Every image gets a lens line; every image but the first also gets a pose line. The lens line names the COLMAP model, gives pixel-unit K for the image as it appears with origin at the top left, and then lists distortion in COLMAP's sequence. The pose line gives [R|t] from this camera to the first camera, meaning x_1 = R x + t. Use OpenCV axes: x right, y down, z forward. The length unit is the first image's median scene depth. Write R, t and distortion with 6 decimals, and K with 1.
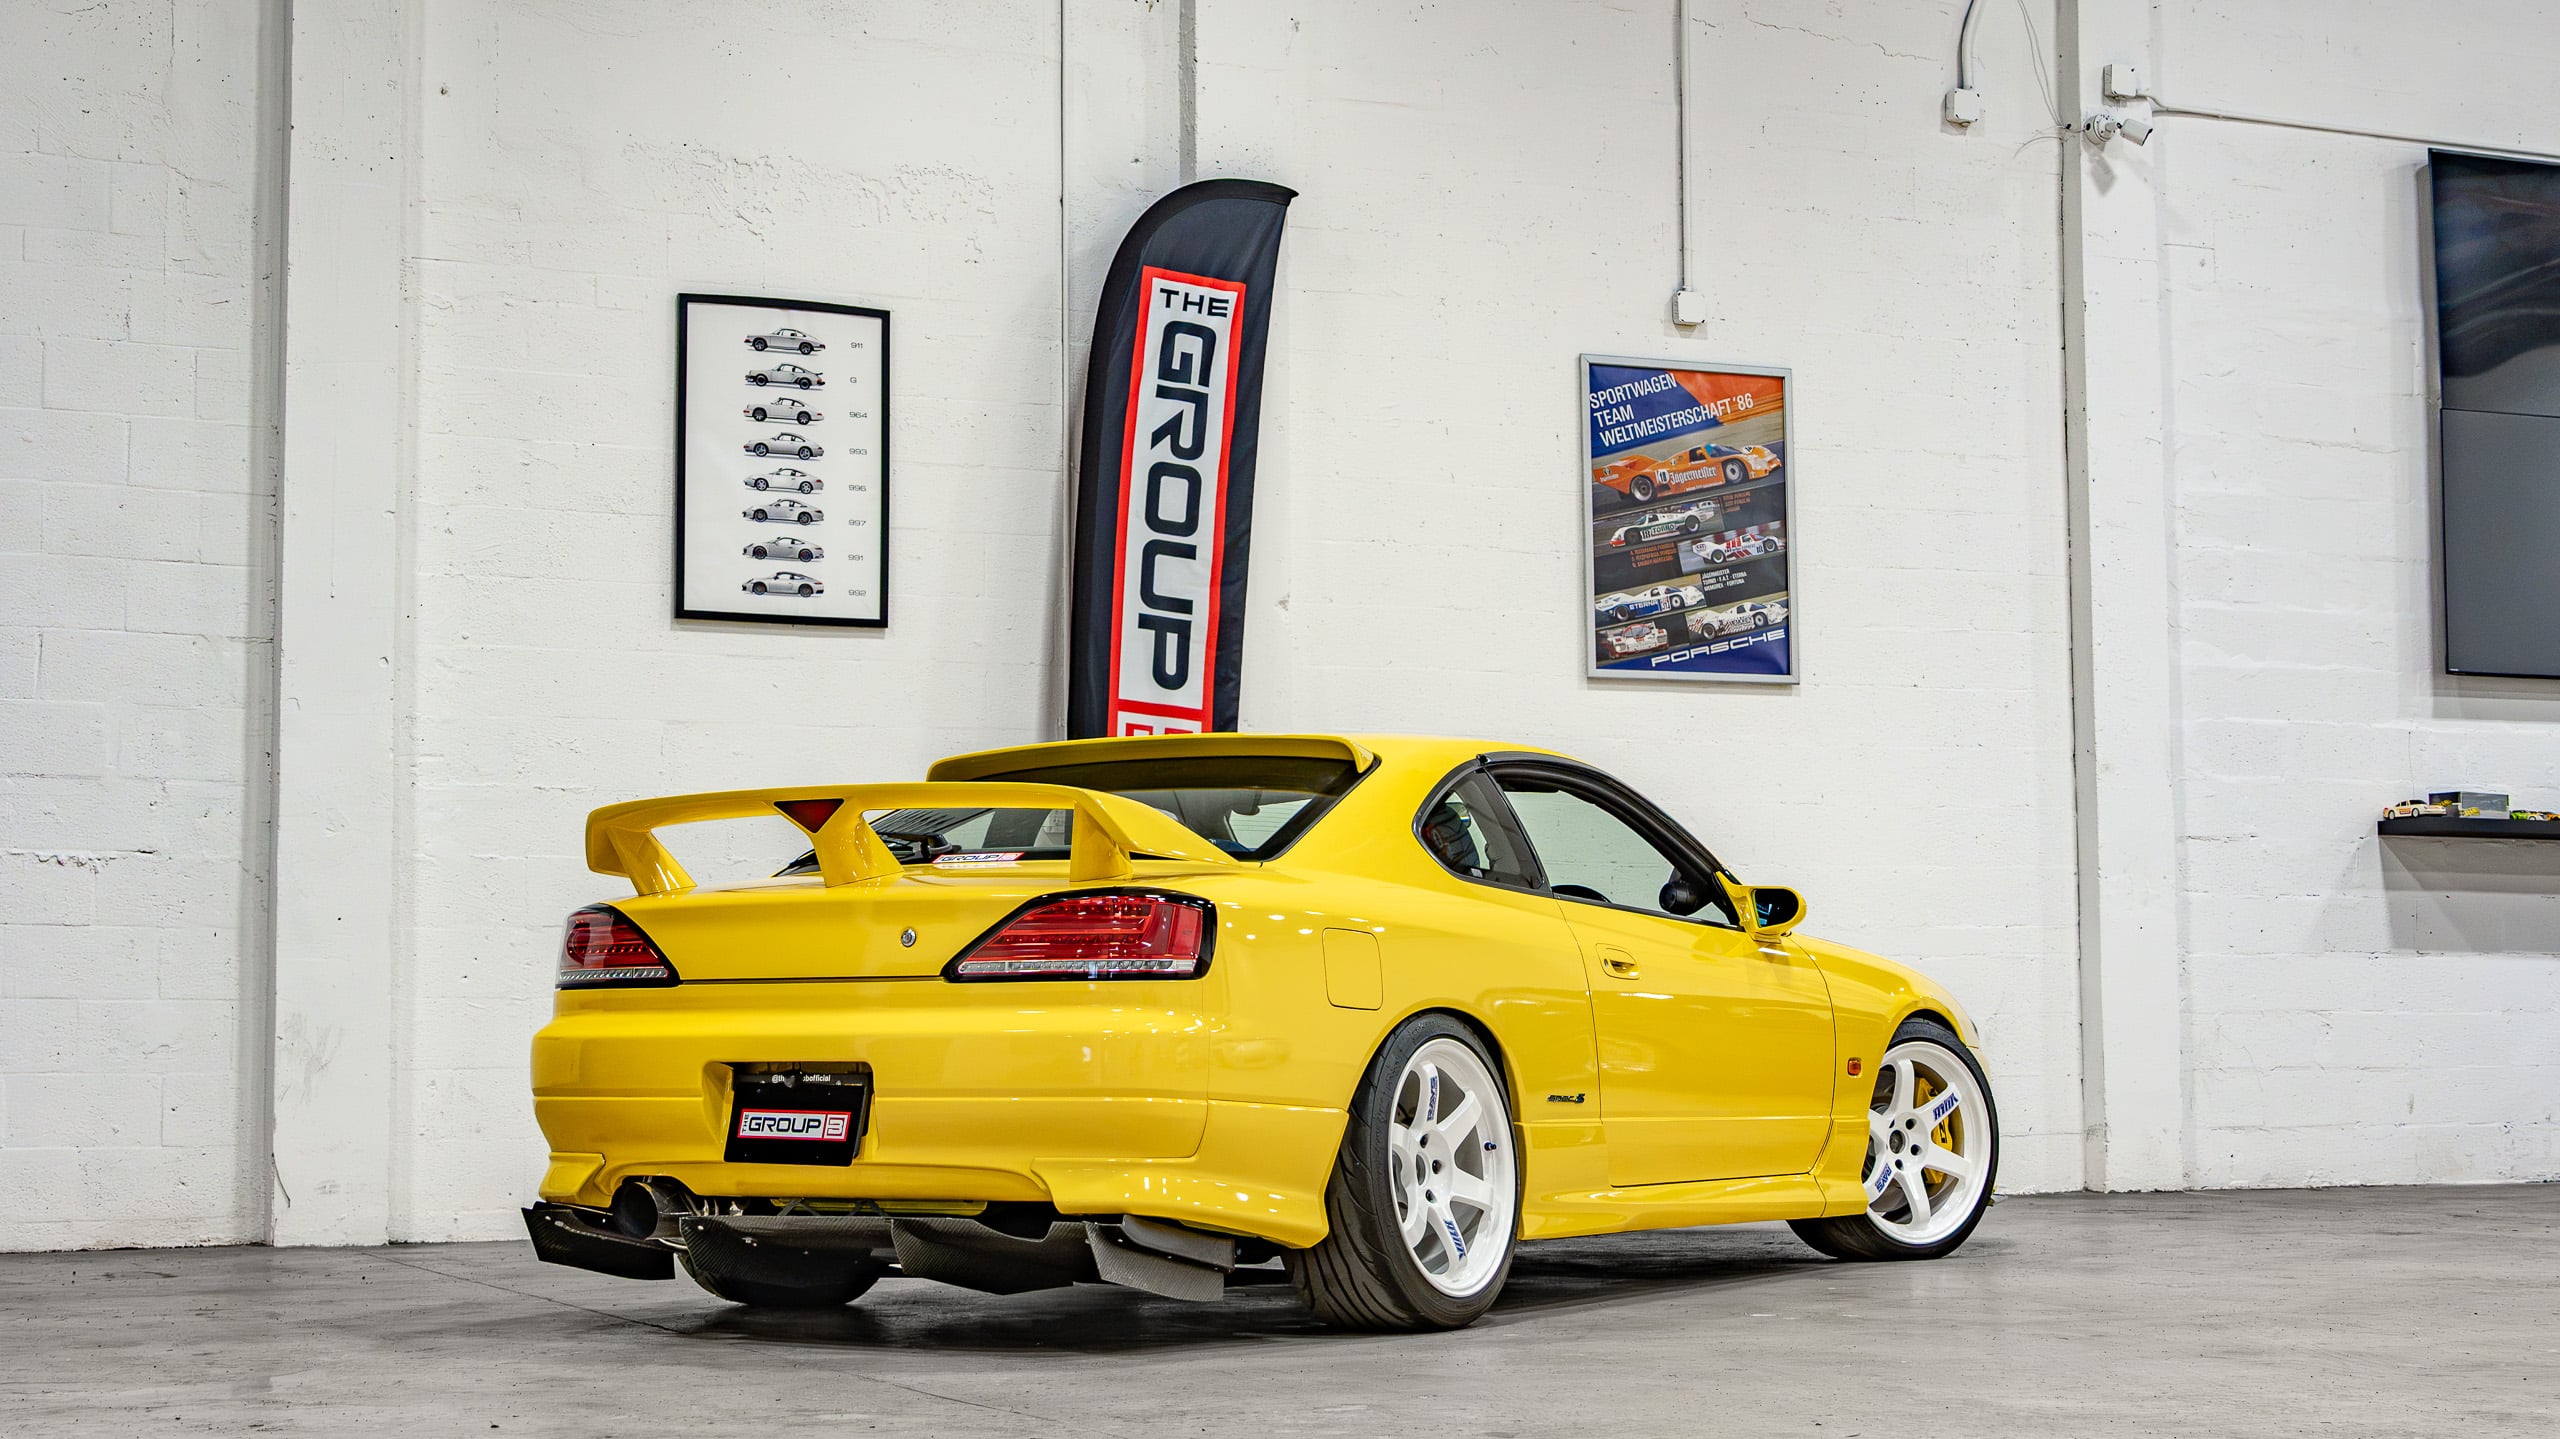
lens RADIAL K [[3883.0, 0, 1242.4], [0, 3883.0, 738.7], [0, 0, 1]] dist [-0.035909, 0.132322]
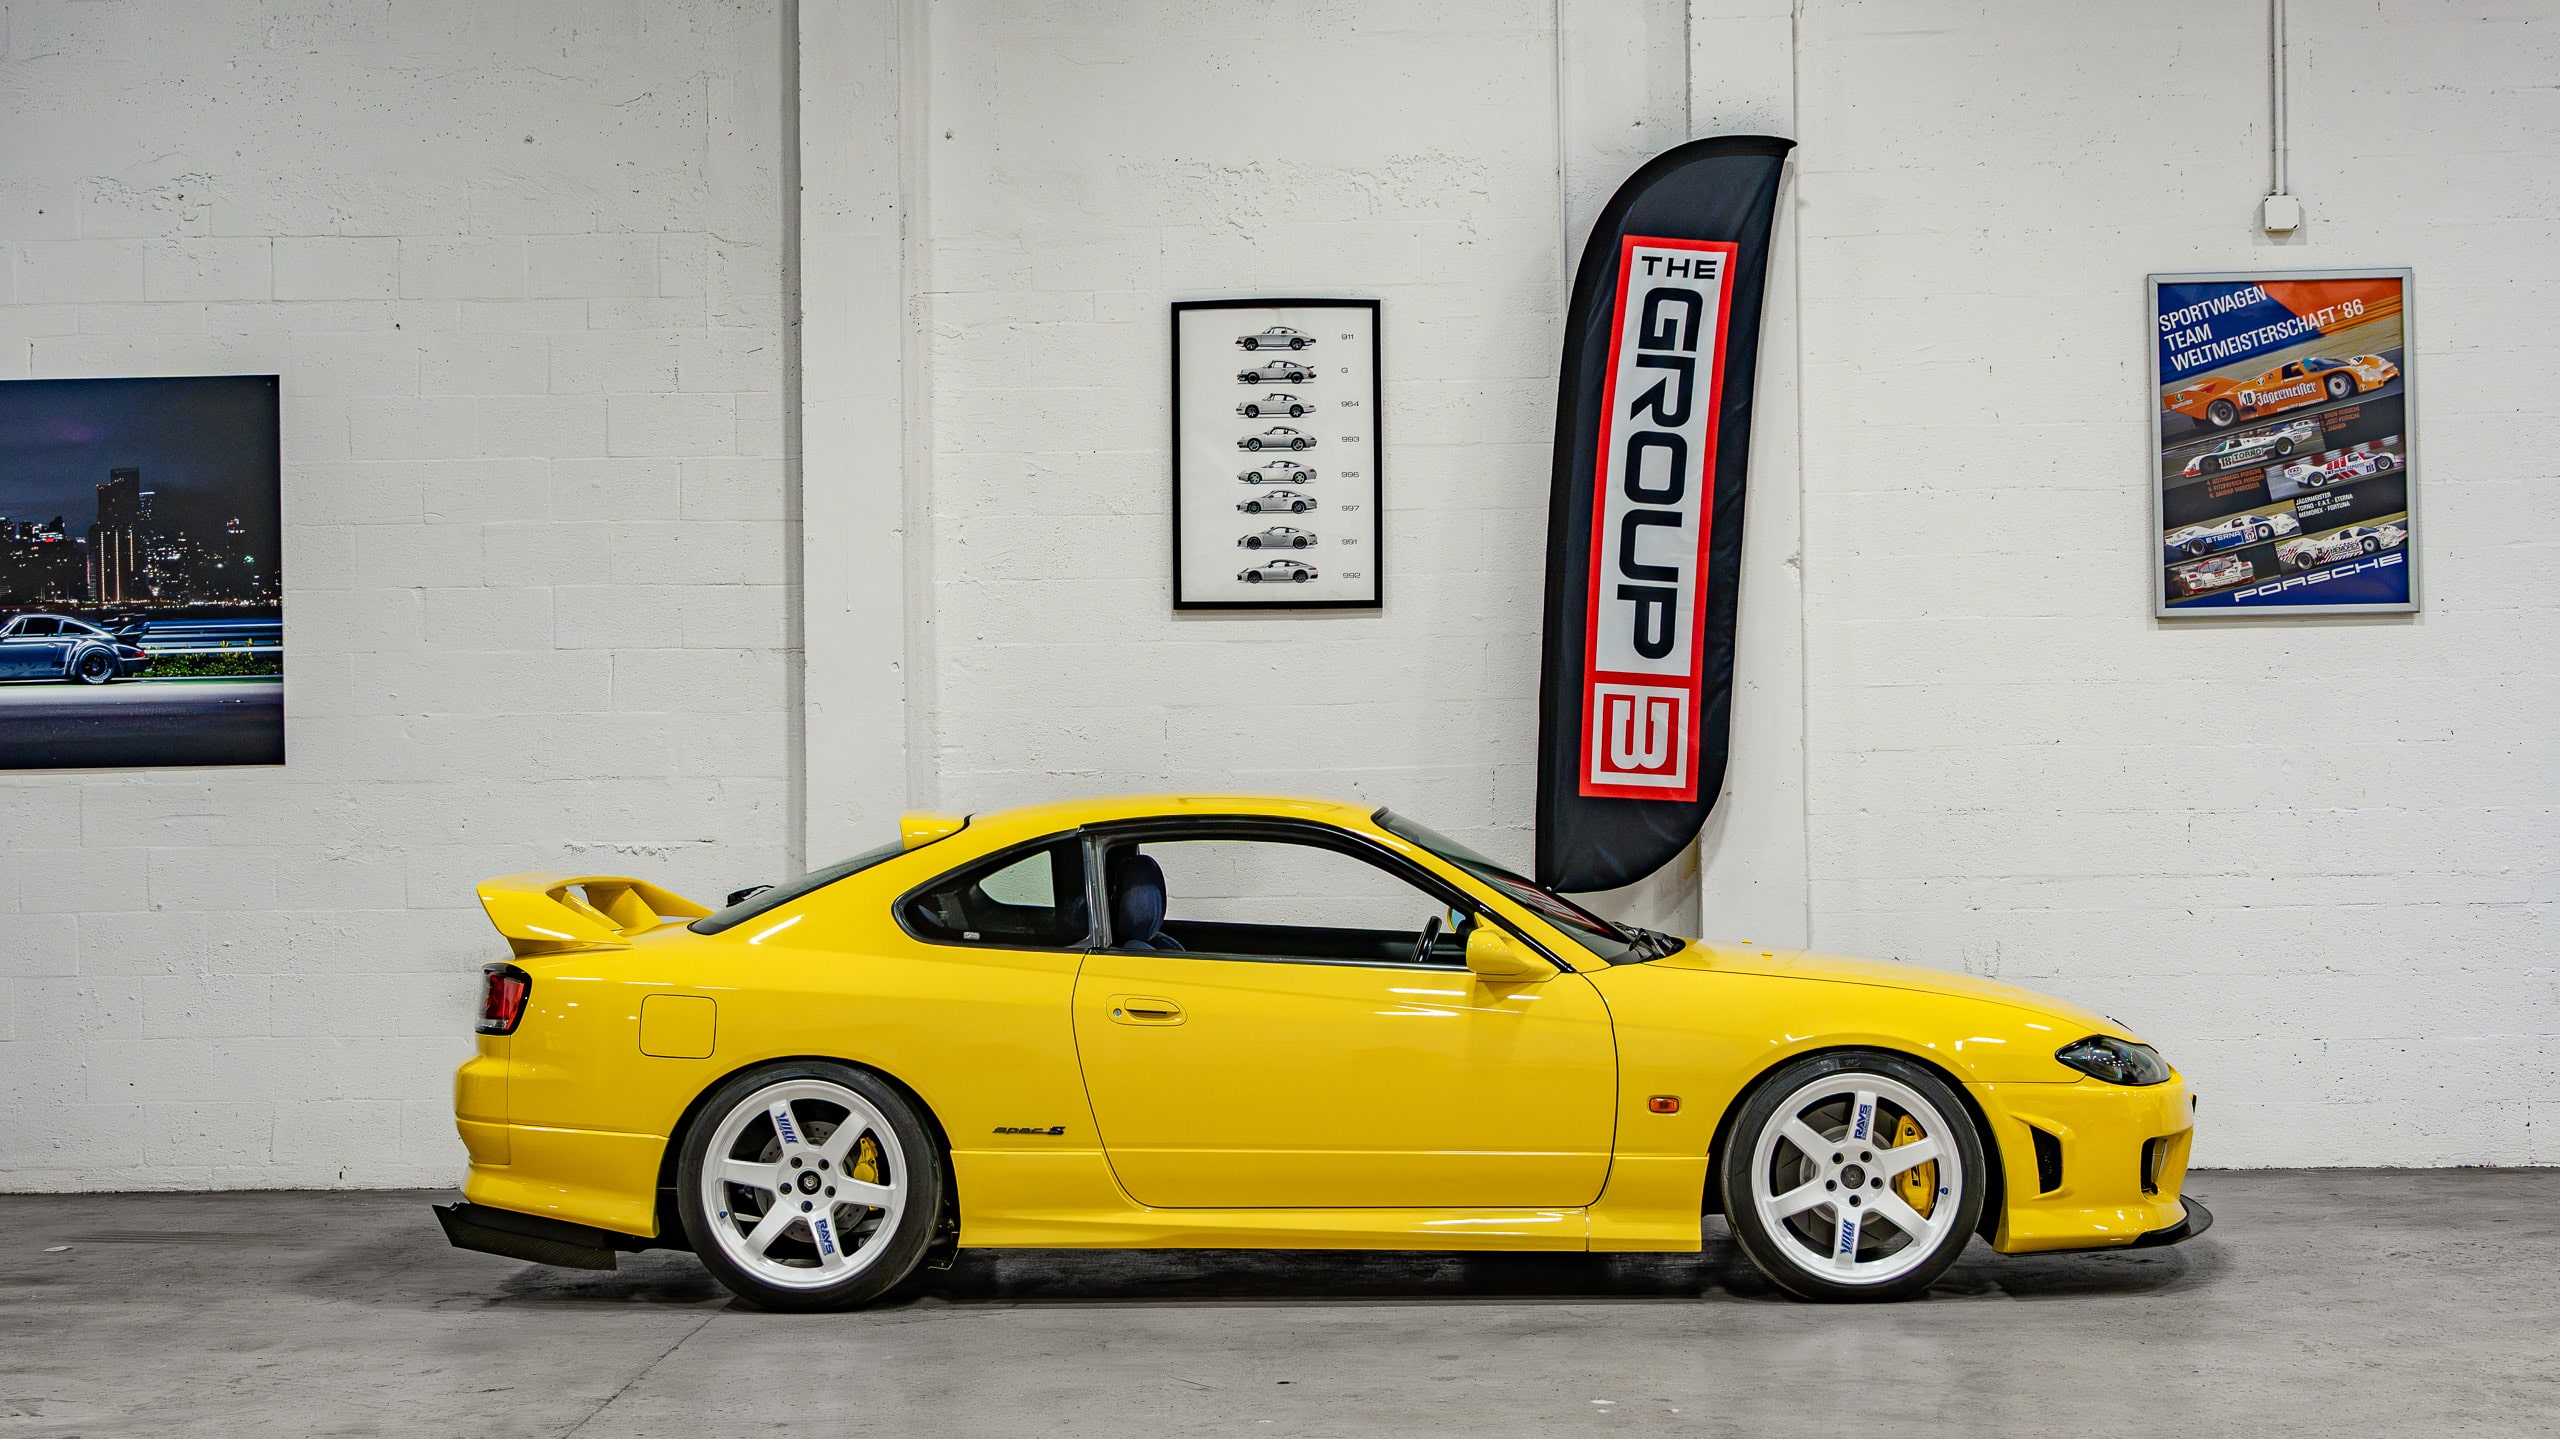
lens RADIAL K [[3883.0, 0, 1242.4], [0, 3883.0, 738.7], [0, 0, 1]] dist [-0.035909, 0.132322]
pose [[0.887325, -0.009486, -0.461047, 0.348511], [0.045076, 0.996785, 0.066244, -0.062878], [0.458936, -0.079562, 0.884900, 0.055345]]
